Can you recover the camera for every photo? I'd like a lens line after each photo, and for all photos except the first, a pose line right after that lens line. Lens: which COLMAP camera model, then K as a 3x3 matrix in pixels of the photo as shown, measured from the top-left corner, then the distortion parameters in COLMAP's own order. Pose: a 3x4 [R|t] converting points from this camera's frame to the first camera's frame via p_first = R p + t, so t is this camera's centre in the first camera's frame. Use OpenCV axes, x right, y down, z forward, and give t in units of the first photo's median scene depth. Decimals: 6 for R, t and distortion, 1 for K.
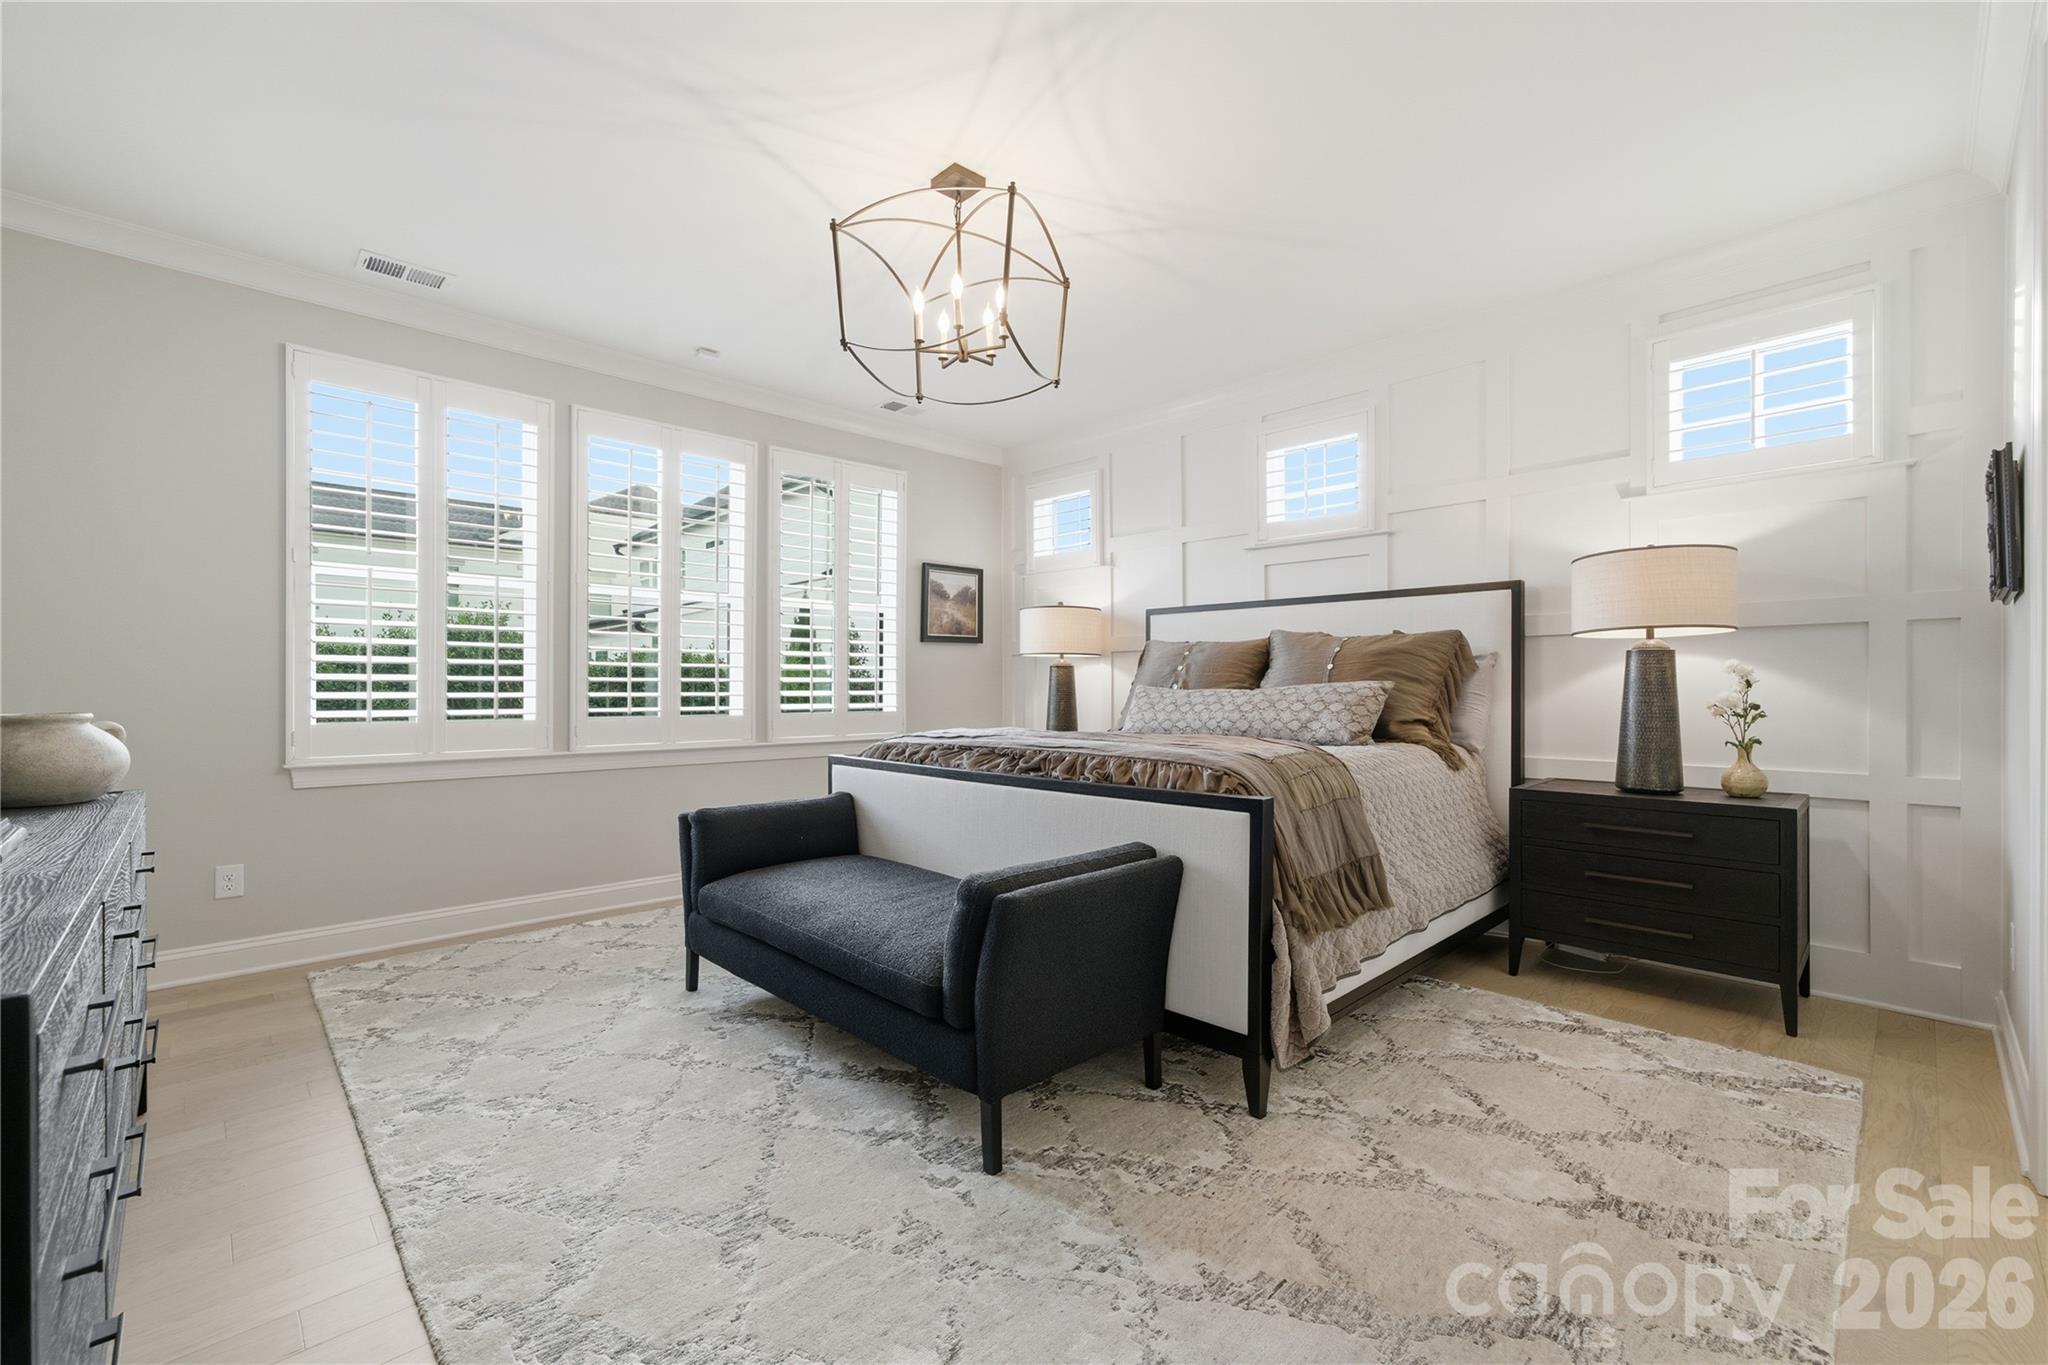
lens RADIAL K [[866.7, 0, 1066.3], [0, 866.7, 689.9], [0, 0, 1]] dist [-0.033102, 0.000107]
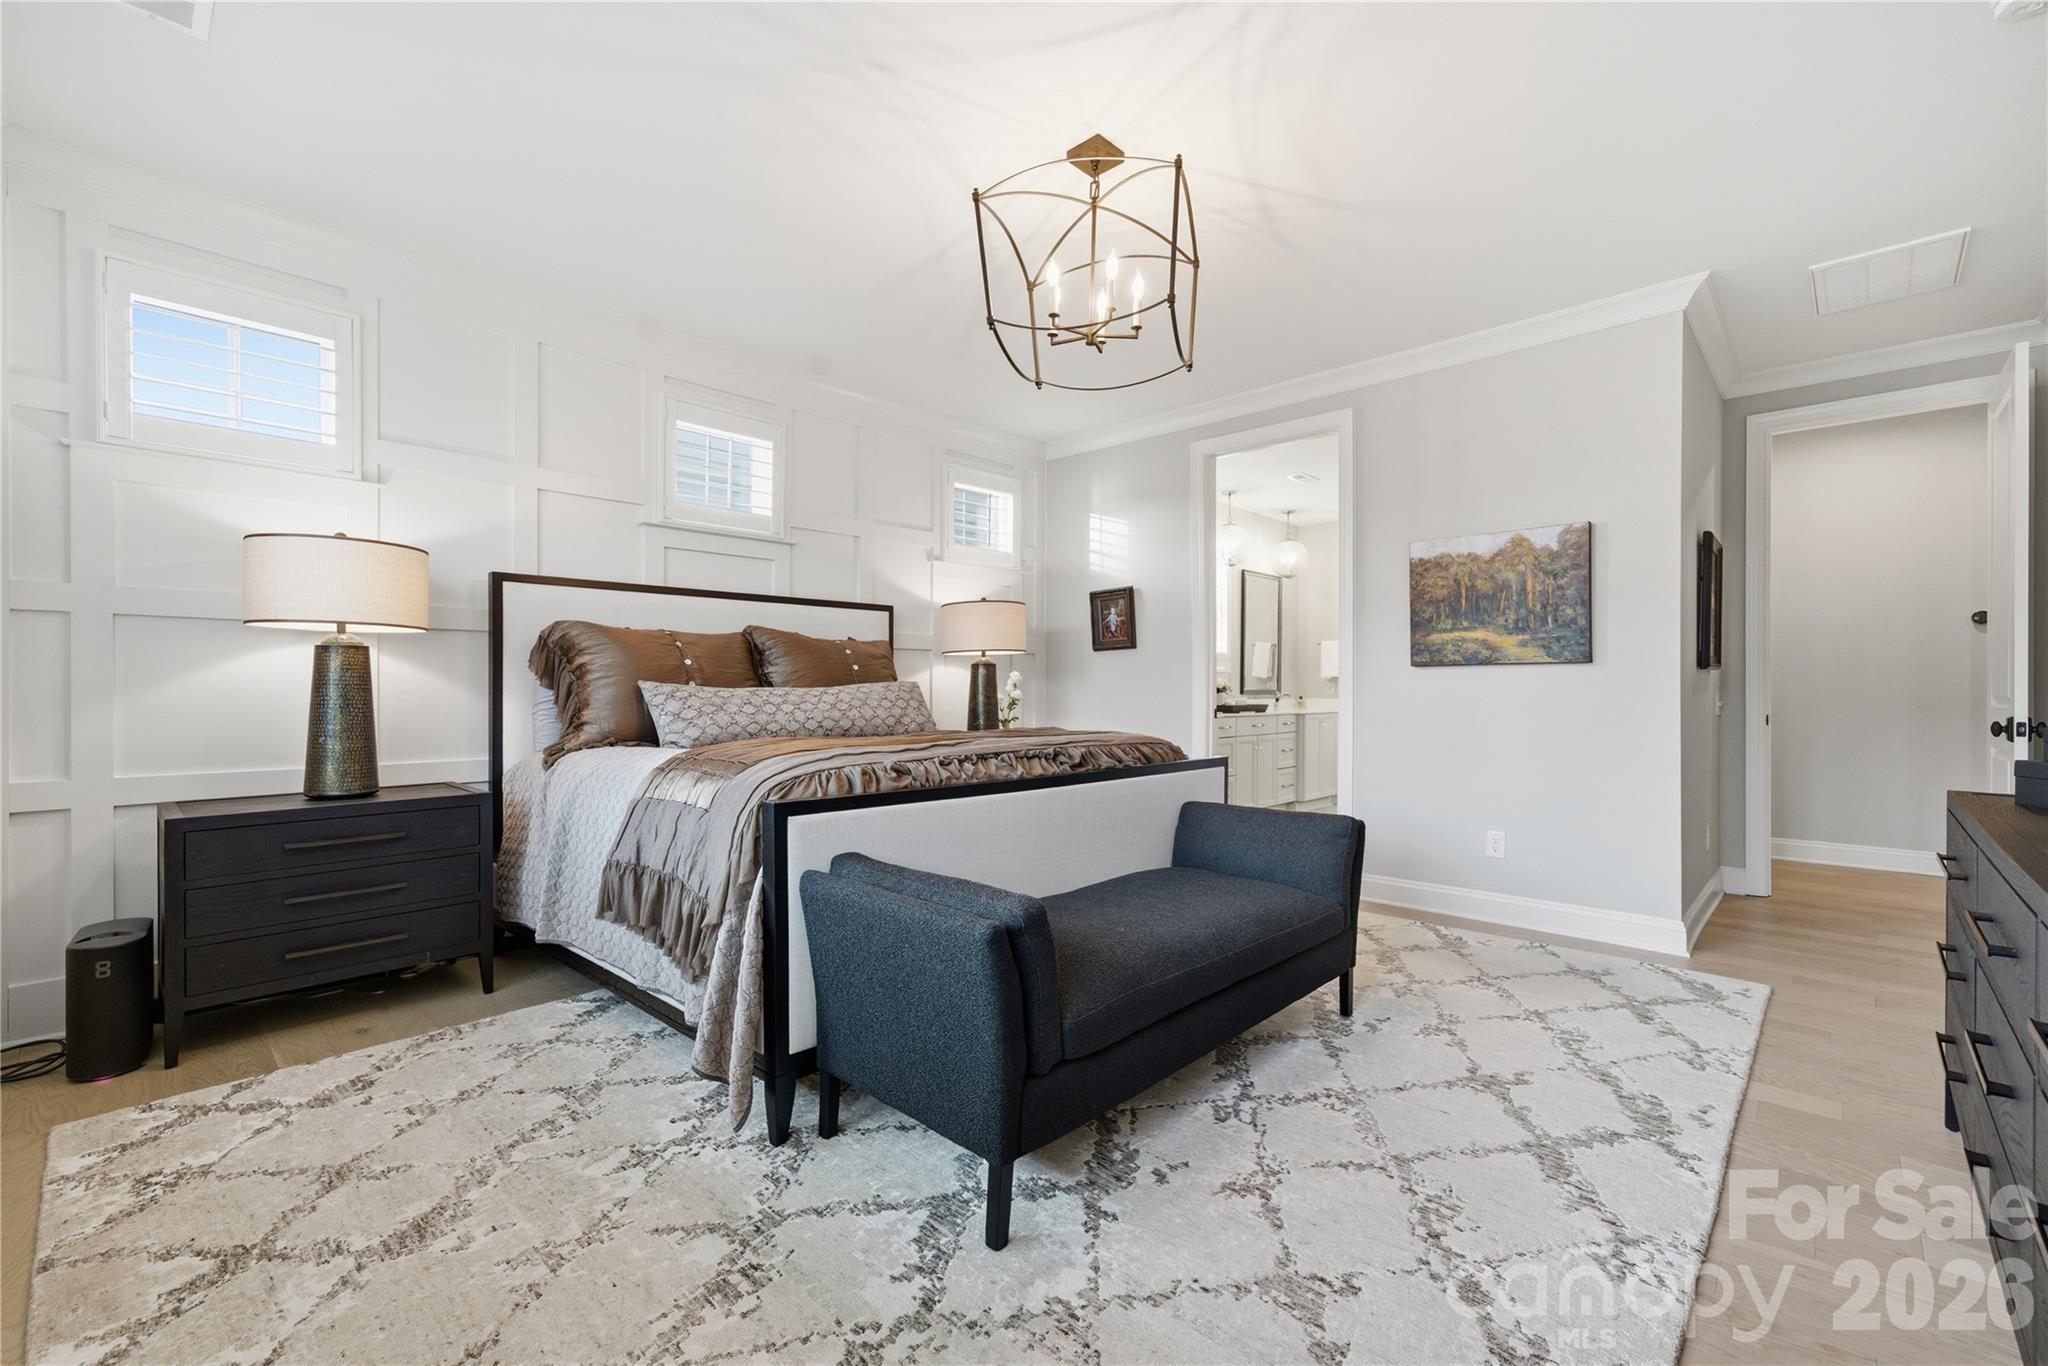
lens RADIAL K [[857.8, 0, 1029.9], [0, 857.8, 688.0], [0, 0, 1]] dist [0.017094, 0.000141]
pose [[-0.020310, -0.001260, 0.999793, -0.792045], [-0.000498, 0.999999, 0.001250, -0.002382], [-0.999794, -0.000472, -0.020310, 0.799684]]
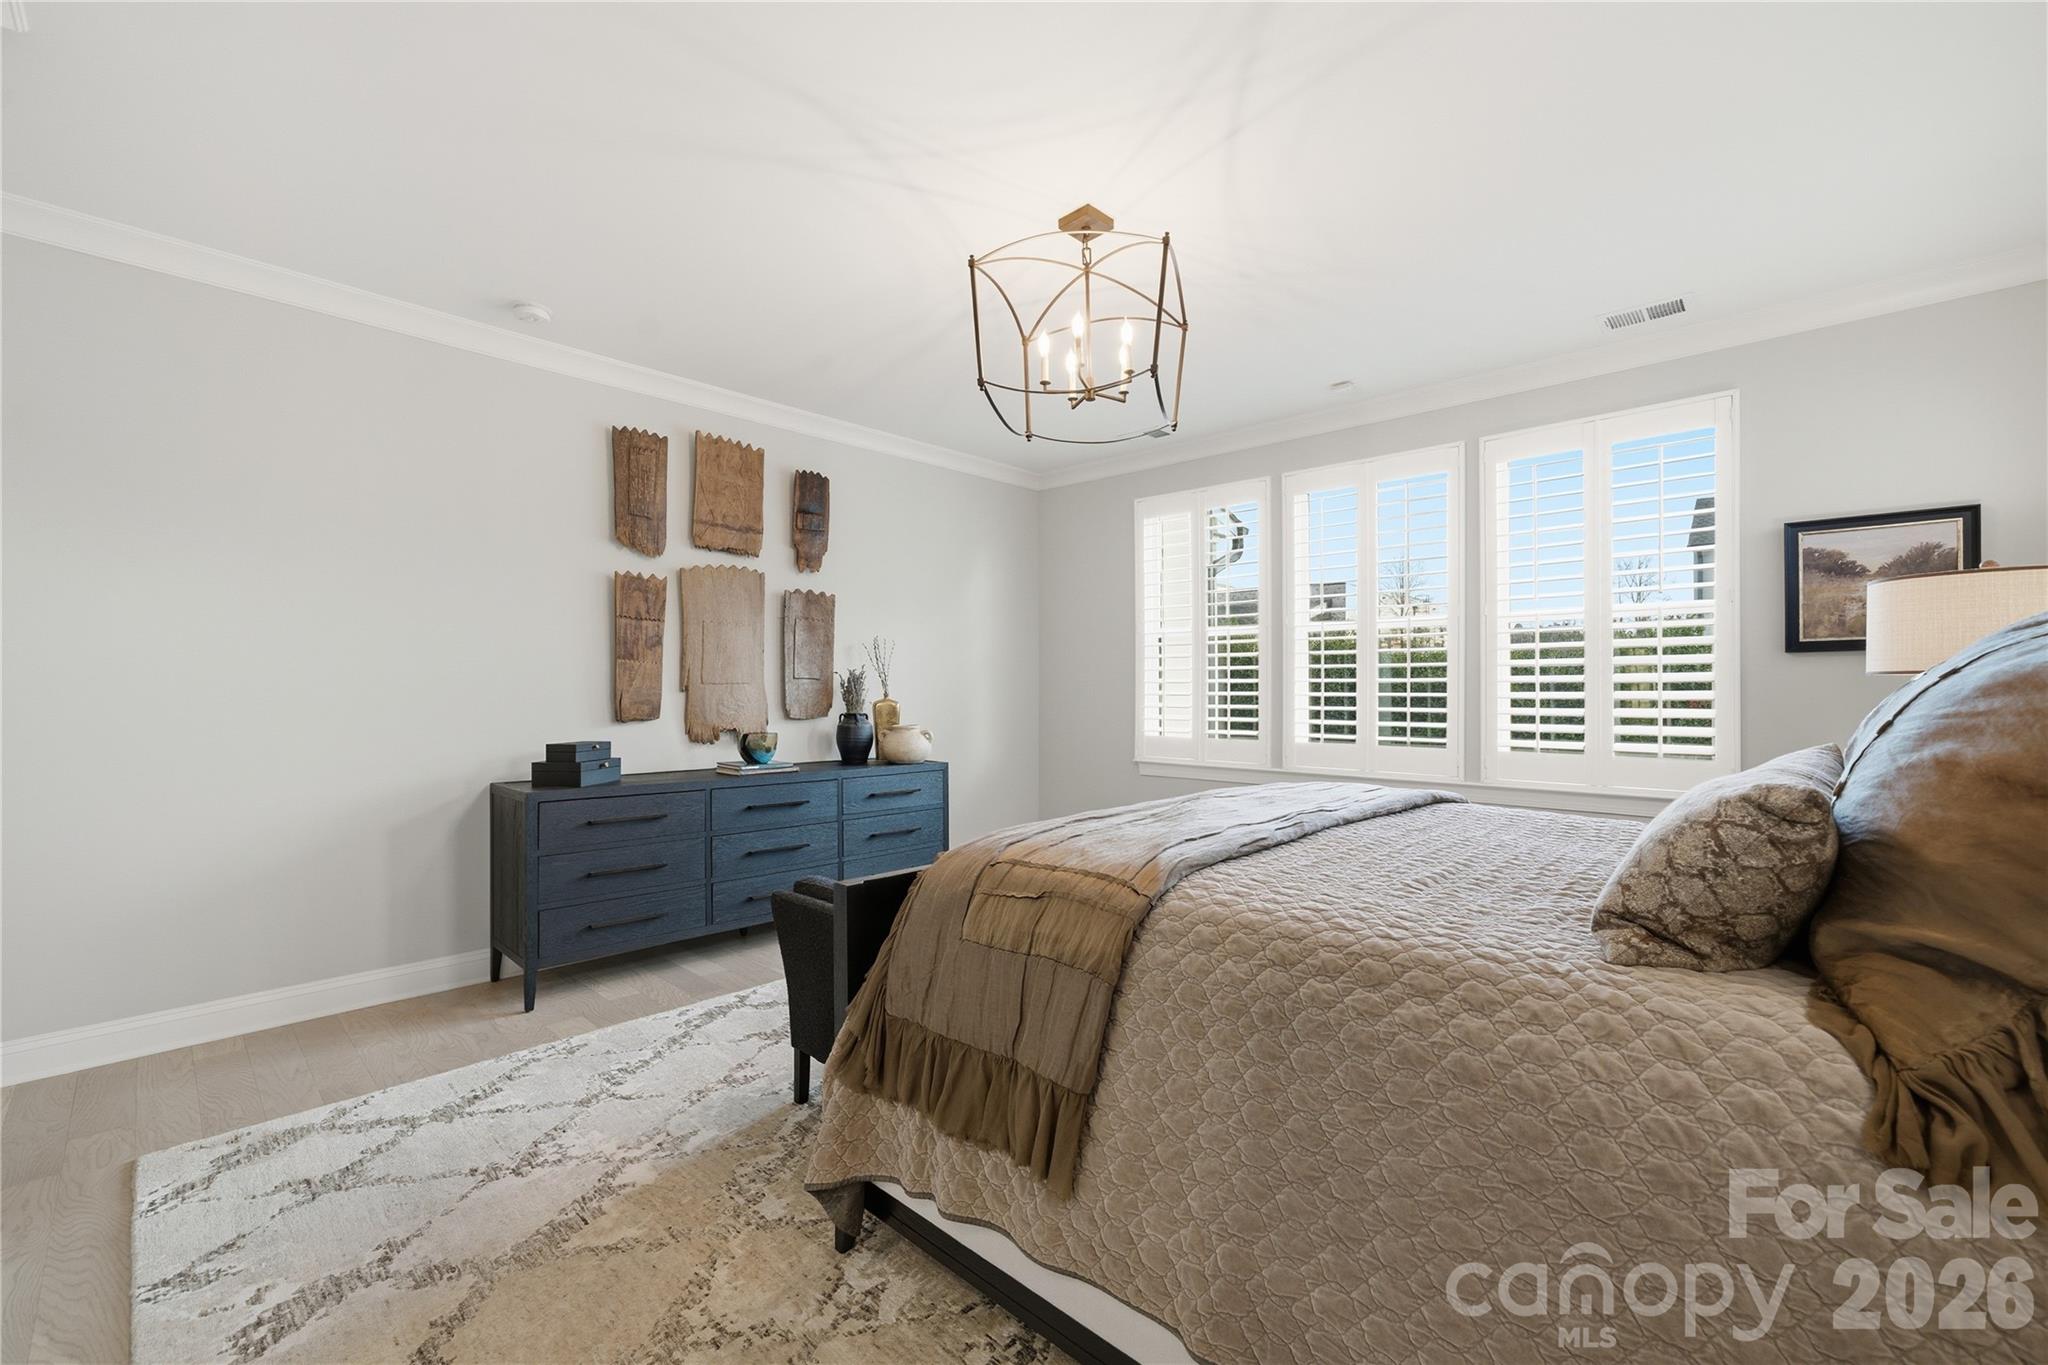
lens RADIAL K [[825.1, 0, 1025.6], [0, 825.1, 691.4], [0, 0, 1]] dist [-0.035669, -0.000024]
pose [[0.019789, -0.000865, -0.999804, 0.599842], [-0.003352, 0.999994, -0.000932, -0.037478], [0.999799, 0.003370, 0.019786, 0.668749]]
